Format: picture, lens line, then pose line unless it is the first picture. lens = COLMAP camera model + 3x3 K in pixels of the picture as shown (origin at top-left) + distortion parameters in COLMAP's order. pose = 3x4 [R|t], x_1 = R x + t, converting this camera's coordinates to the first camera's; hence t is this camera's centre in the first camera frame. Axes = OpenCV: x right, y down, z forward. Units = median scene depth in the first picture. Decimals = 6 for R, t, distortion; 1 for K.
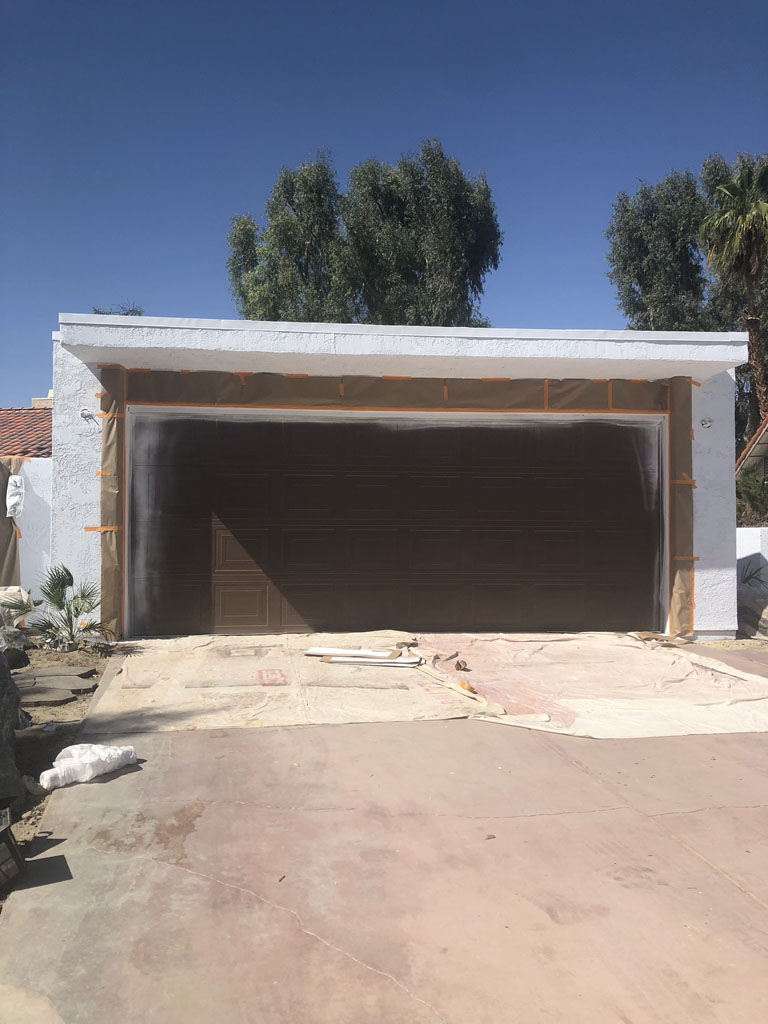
lens RADIAL K [[832.8, 0, 384.0], [0, 832.8, 512.0], [0, 0, 1]] dist [0.050405, -0.046111]
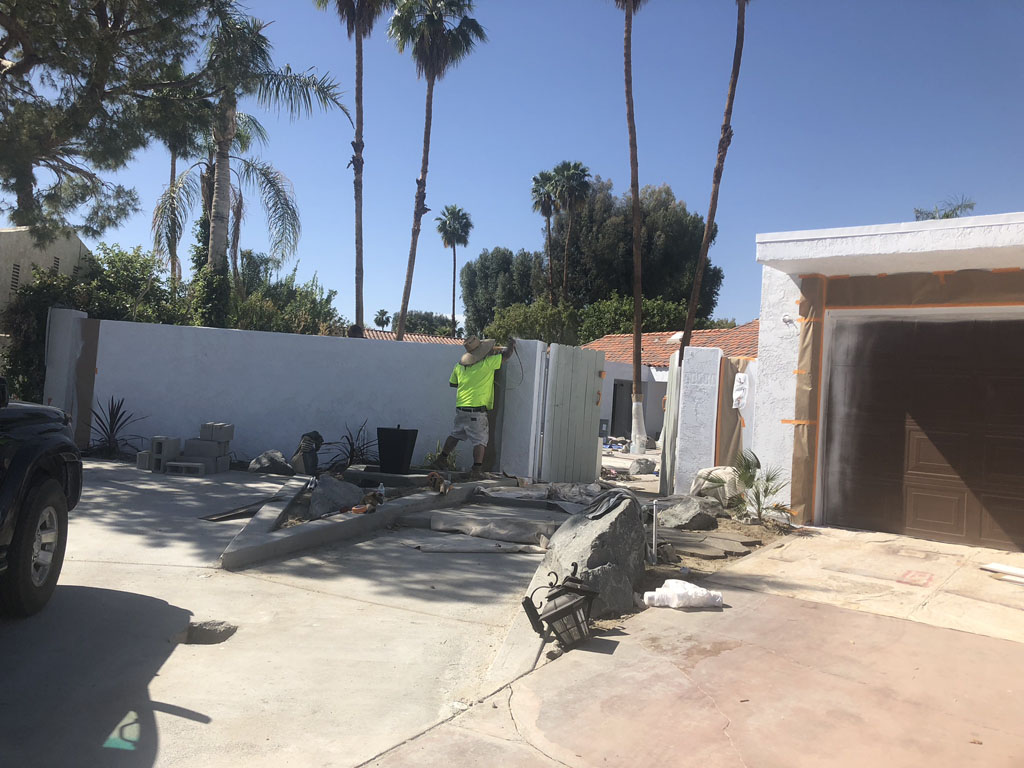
lens RADIAL K [[832.8, 0, 512.0], [0, 832.8, 384.0], [0, 0, 1]] dist [0.050405, -0.046111]
pose [[0.689431, 0.026839, -0.723854, 0.275259], [-0.054681, 0.998390, -0.015062, 0.009616], [0.722285, 0.049965, 0.689788, -0.053014]]
